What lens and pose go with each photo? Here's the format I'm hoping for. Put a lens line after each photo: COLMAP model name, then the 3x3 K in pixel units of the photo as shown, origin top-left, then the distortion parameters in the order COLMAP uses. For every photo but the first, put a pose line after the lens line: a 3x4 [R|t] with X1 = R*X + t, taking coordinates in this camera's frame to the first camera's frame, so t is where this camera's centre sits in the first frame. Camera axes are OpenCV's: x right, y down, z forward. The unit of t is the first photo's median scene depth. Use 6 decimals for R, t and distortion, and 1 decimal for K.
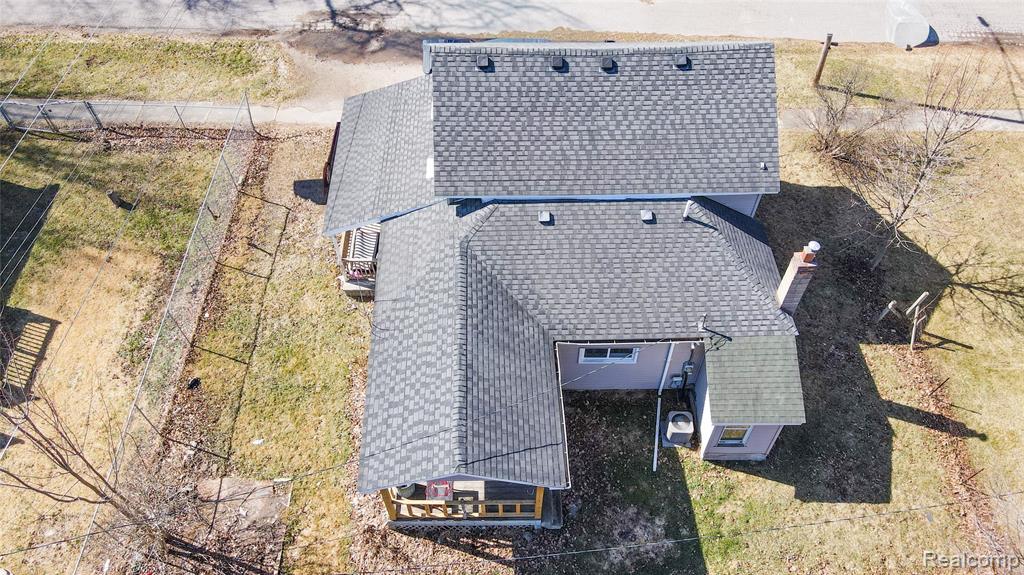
lens RADIAL K [[732.9, 0, 512.0], [0, 732.9, 287.5], [0, 0, 1]] dist [0.000230, 0.001262]
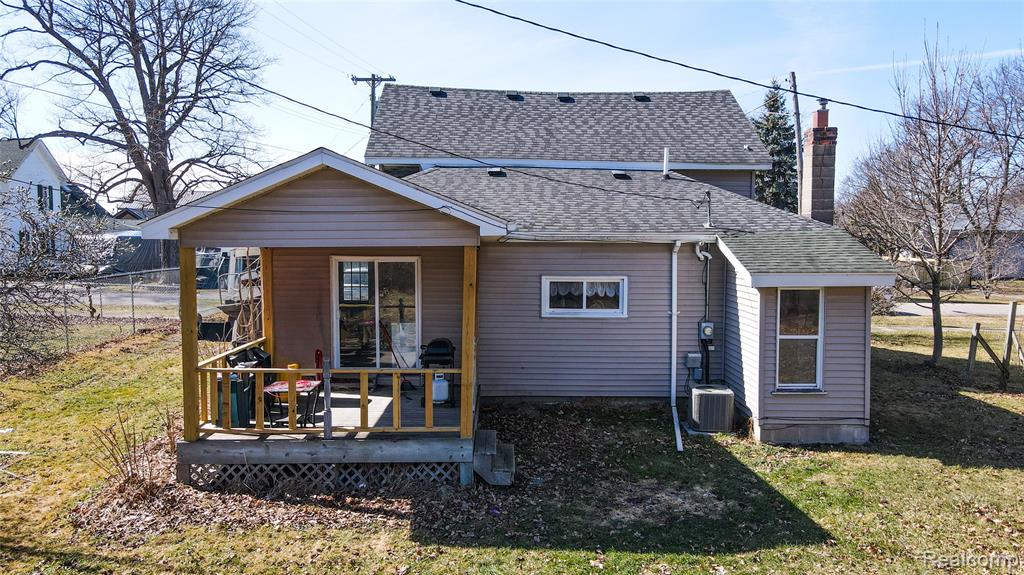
lens RADIAL K [[739.5, 0, 512.0], [0, 739.5, 287.5], [0, 0, 1]] dist [0.011389, 0.001611]
pose [[0.999949, 0.009186, 0.004243, 0.060862], [-0.003130, 0.679522, -0.733649, 0.591985], [-0.009623, 0.733598, 0.679516, 0.524024]]
